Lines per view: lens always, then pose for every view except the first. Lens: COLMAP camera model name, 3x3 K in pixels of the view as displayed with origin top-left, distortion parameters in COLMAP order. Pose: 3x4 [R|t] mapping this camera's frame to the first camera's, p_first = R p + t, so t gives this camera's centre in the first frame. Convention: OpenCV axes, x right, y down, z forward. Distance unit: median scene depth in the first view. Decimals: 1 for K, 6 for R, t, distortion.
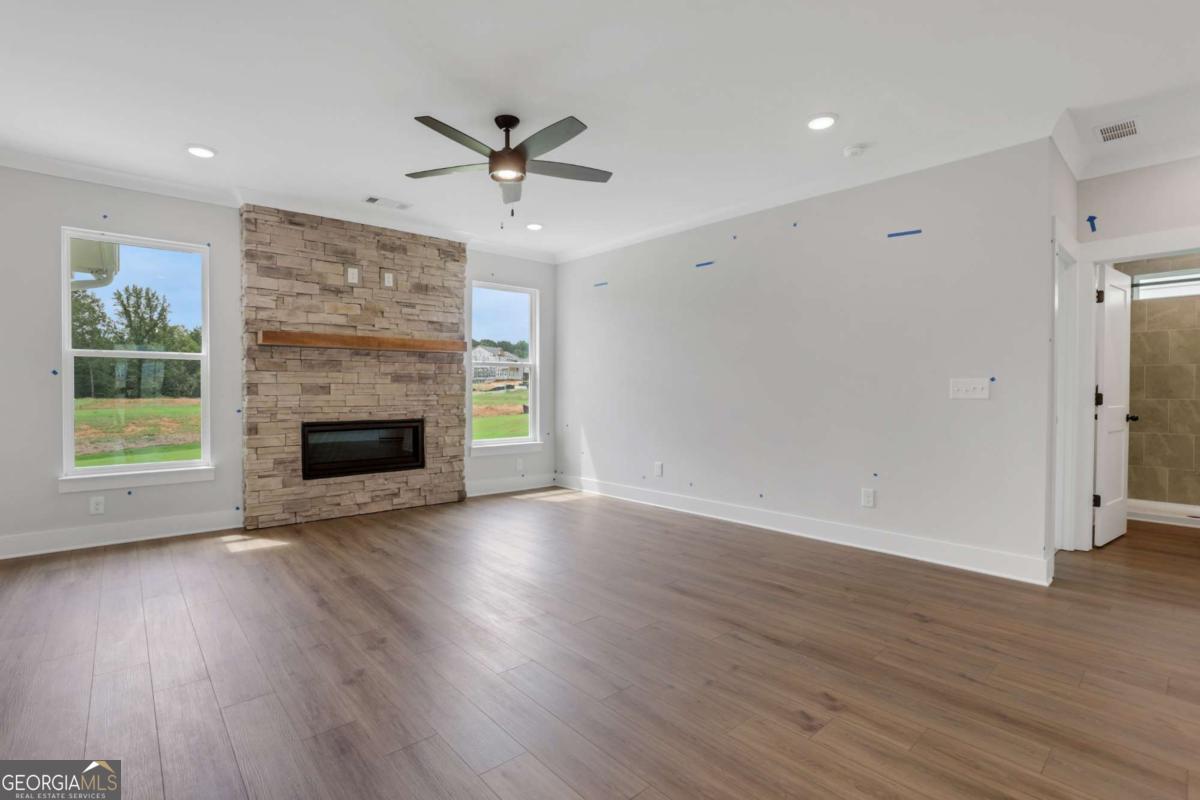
lens RADIAL K [[572.9, 0, 603.7], [0, 572.9, 392.3], [0, 0, 1]] dist [-0.049520, 0.017579]
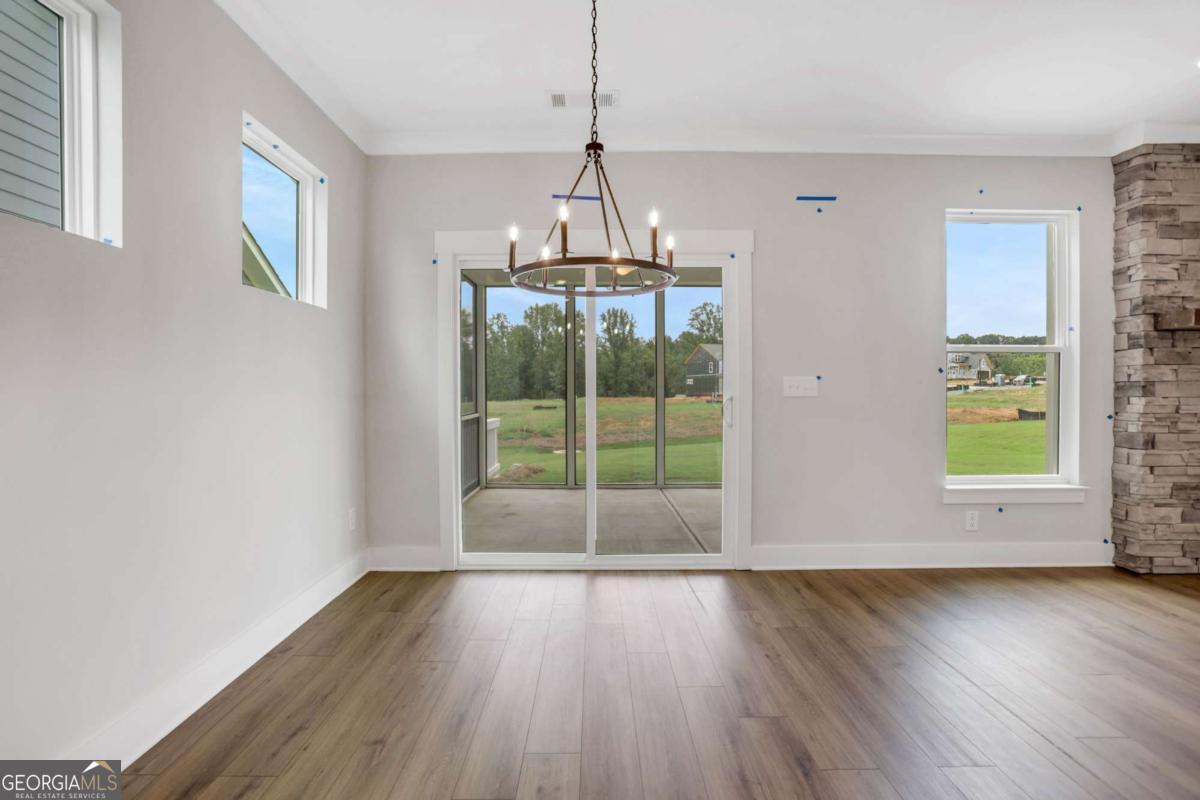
lens RADIAL K [[565.3, 0, 595.0], [0, 565.3, 395.2], [0, 0, 1]] dist [0.002189, 0.000832]
pose [[0.765320, 0.004961, -0.643630, -0.678260], [-0.002593, 0.999986, 0.004625, 0.001265], [0.643644, -0.001871, 0.765322, -0.061883]]
